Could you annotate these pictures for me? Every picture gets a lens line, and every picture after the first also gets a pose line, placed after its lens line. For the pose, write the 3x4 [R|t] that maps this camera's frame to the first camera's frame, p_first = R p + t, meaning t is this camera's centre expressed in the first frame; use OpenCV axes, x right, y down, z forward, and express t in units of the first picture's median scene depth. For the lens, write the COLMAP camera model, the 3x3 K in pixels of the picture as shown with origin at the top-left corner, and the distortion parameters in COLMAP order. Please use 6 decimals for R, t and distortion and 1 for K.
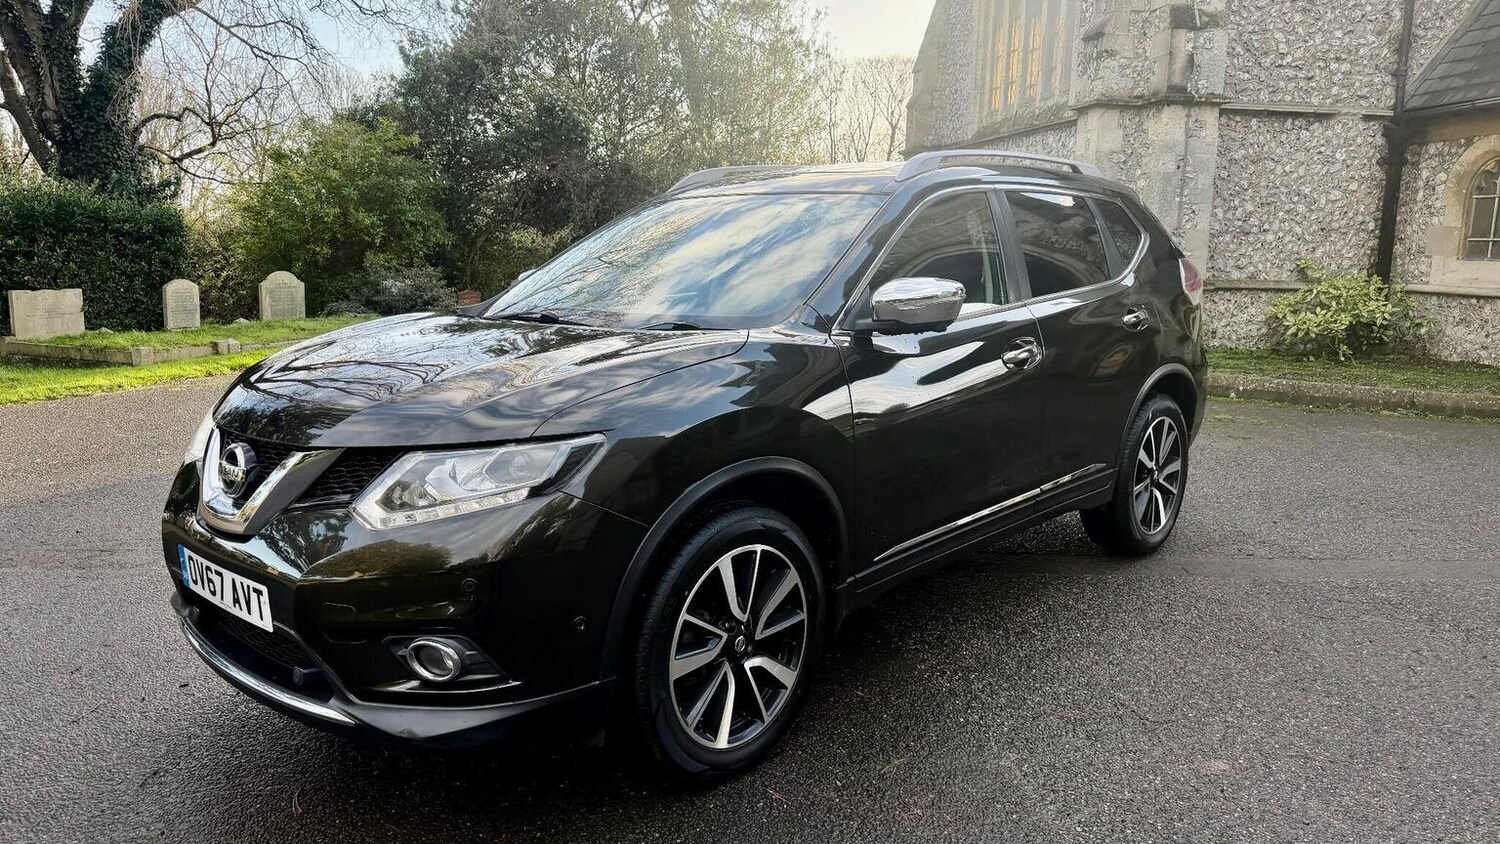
lens RADIAL K [[1090.1, 0, 731.6], [0, 1090.1, 416.3], [0, 0, 1]] dist [0.005376, -0.008279]
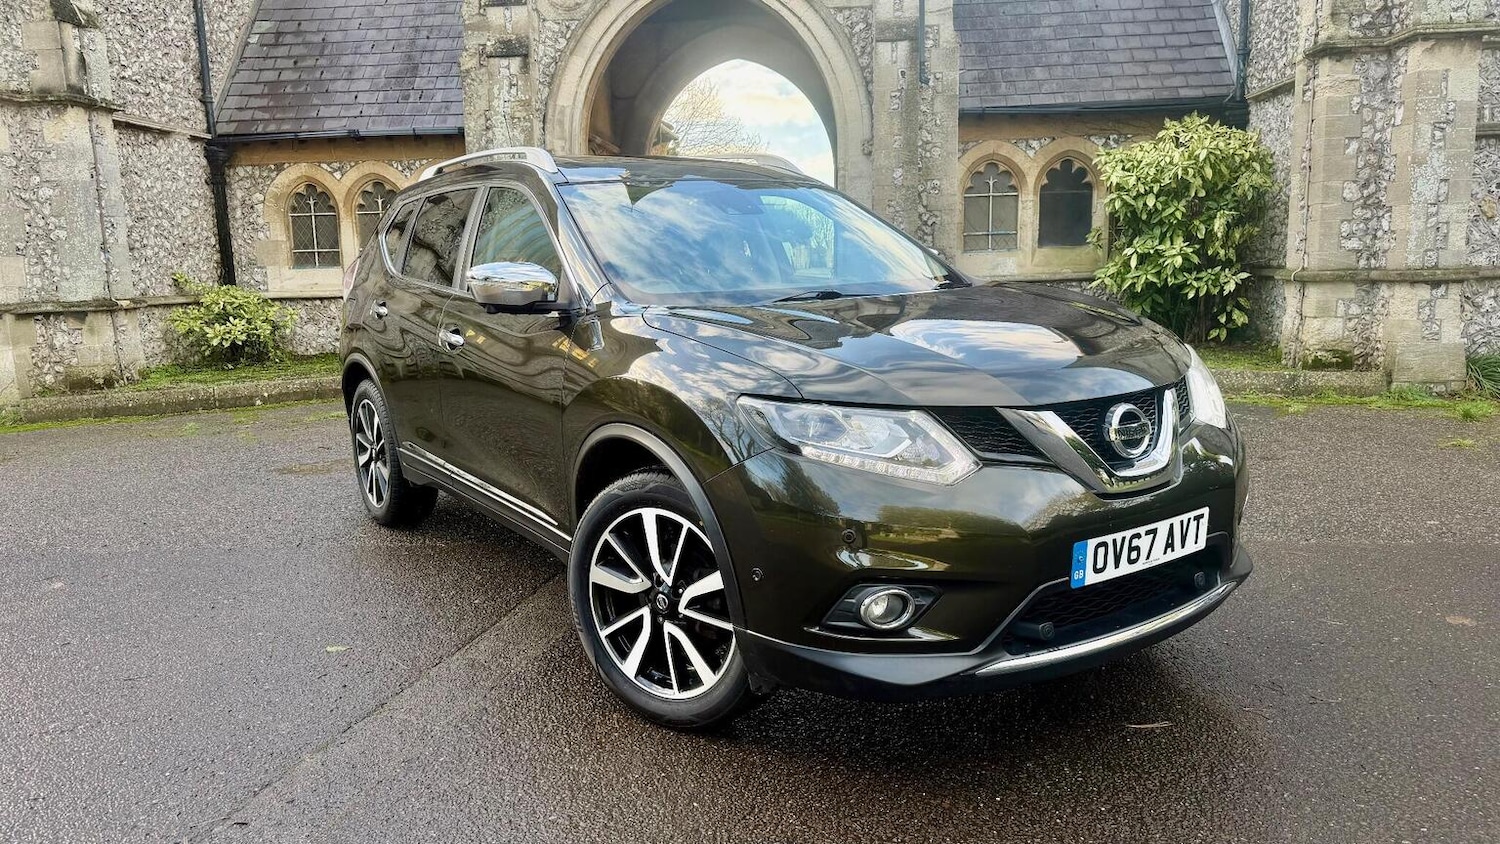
lens RADIAL K [[1090.1, 0, 731.6], [0, 1090.1, 416.3], [0, 0, 1]] dist [0.005376, -0.008279]
pose [[0.233092, -0.158561, 0.959441, -0.357509], [0.187767, 0.975390, 0.115580, -0.036017], [-0.954155, 0.153211, 0.257128, 0.274967]]
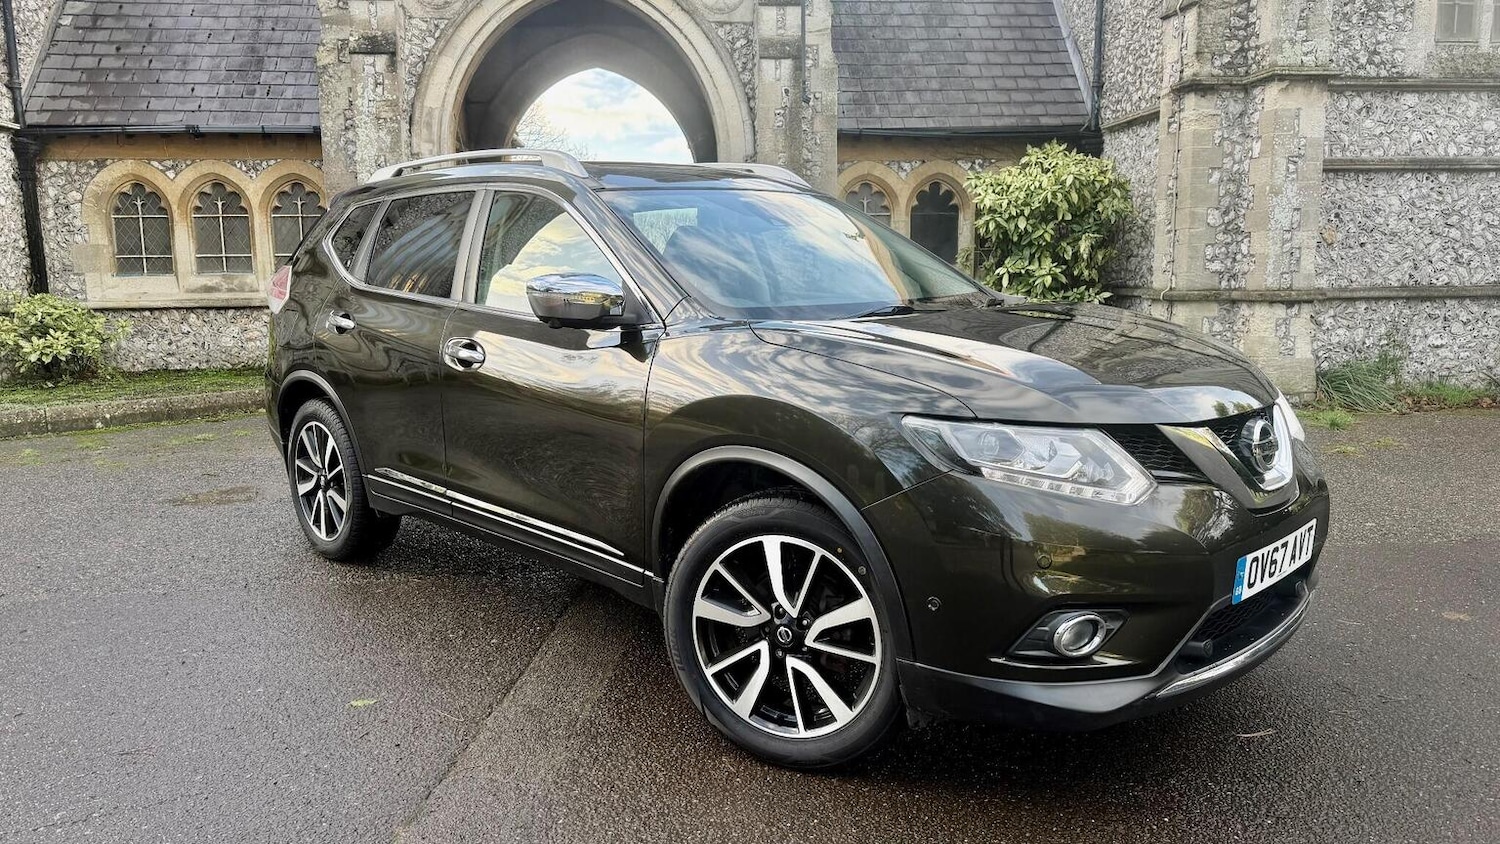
lens RADIAL K [[1087.3, 0, 740.8], [0, 1087.3, 419.5], [0, 0, 1]] dist [0.020446, -0.029245]
pose [[0.050303, -0.150166, 0.987380, -0.353148], [0.175700, 0.974544, 0.139263, -0.048831], [-0.983158, 0.166477, 0.075407, 0.348130]]
